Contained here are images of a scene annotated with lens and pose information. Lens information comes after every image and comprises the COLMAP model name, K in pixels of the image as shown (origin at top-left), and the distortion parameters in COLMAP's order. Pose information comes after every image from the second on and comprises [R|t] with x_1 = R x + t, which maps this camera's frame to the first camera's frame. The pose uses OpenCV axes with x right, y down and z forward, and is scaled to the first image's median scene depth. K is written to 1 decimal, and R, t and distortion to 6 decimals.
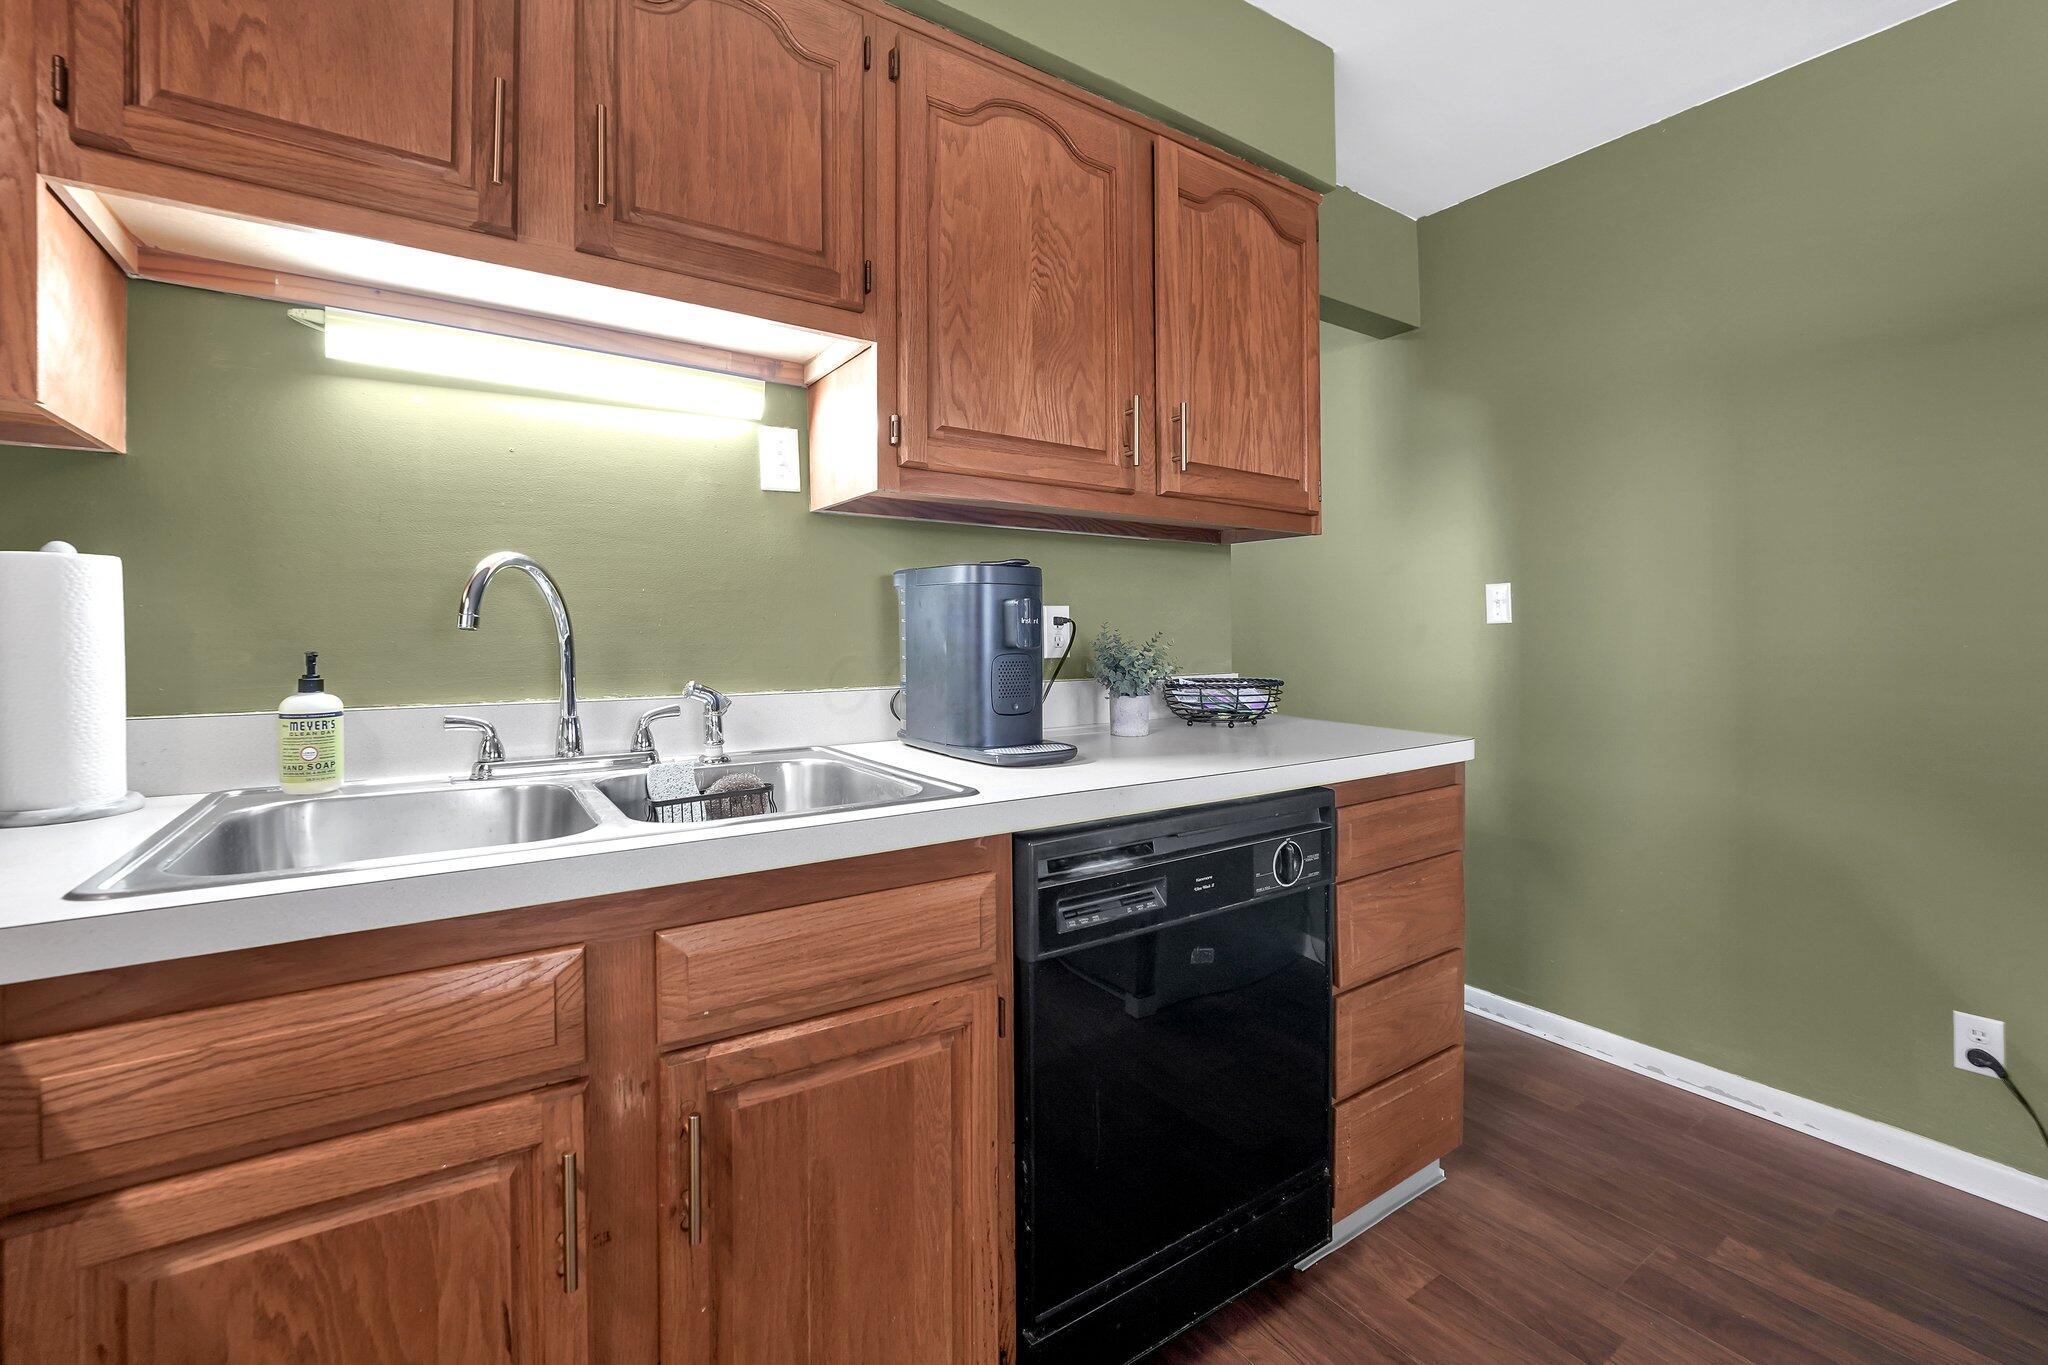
lens RADIAL K [[865.6, 0, 1073.7], [0, 865.6, 623.8], [0, 0, 1]] dist [-0.025711, 0.002495]
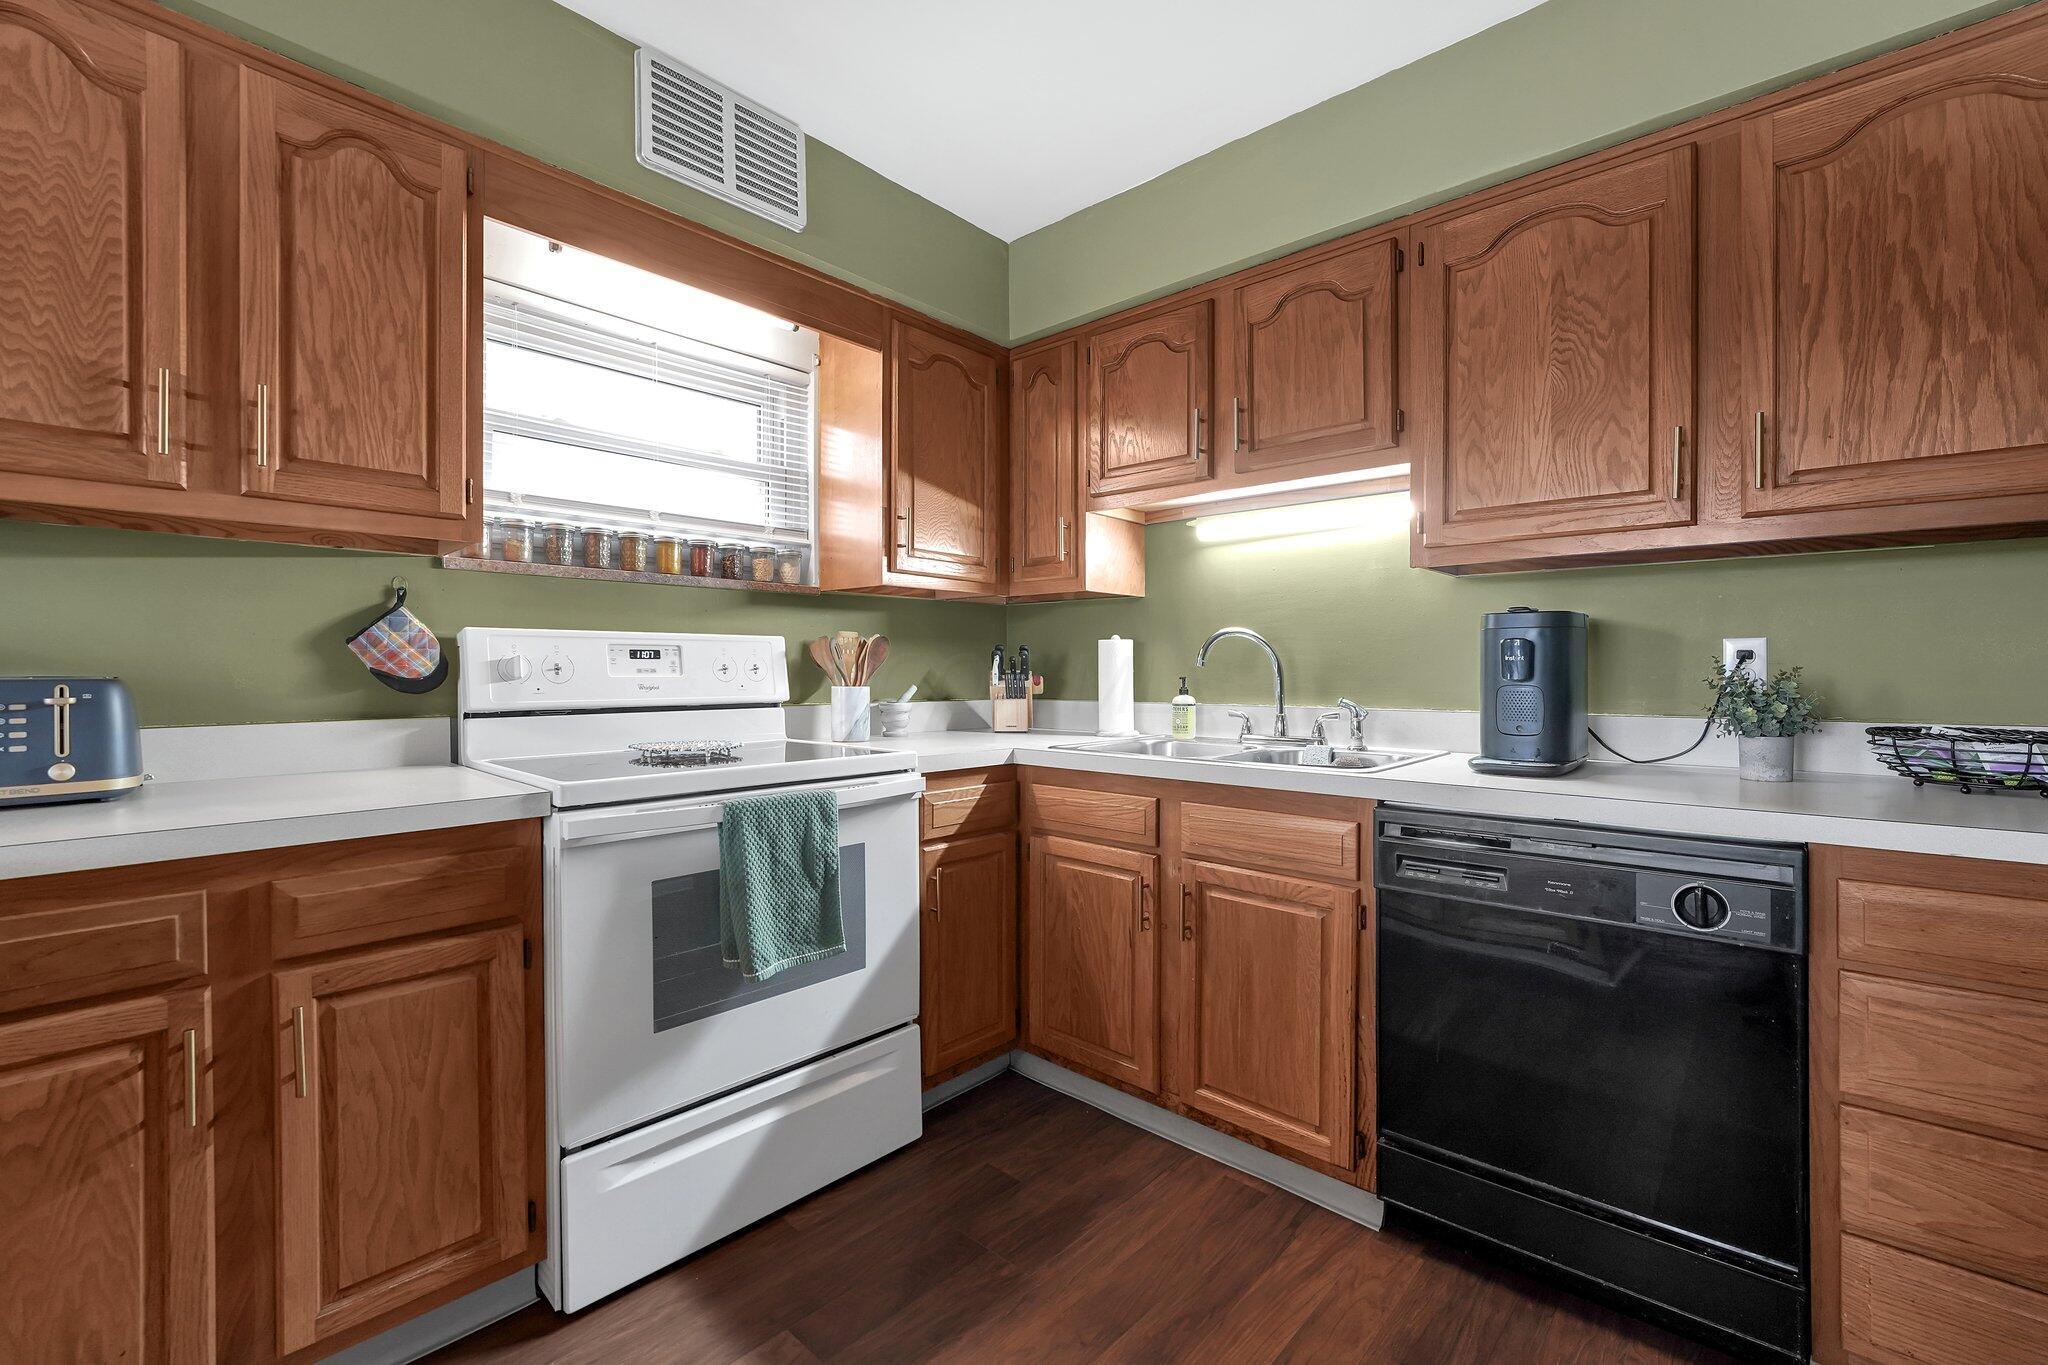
lens RADIAL K [[865.6, 0, 1030.2], [0, 865.6, 690.8], [0, 0, 1]] dist [-0.025711, 0.002495]
pose [[0.228893, 0.023925, -0.973157, 1.065889], [0.015451, 0.999483, 0.028206, -0.002214], [0.973329, -0.021492, 0.228405, 0.063790]]
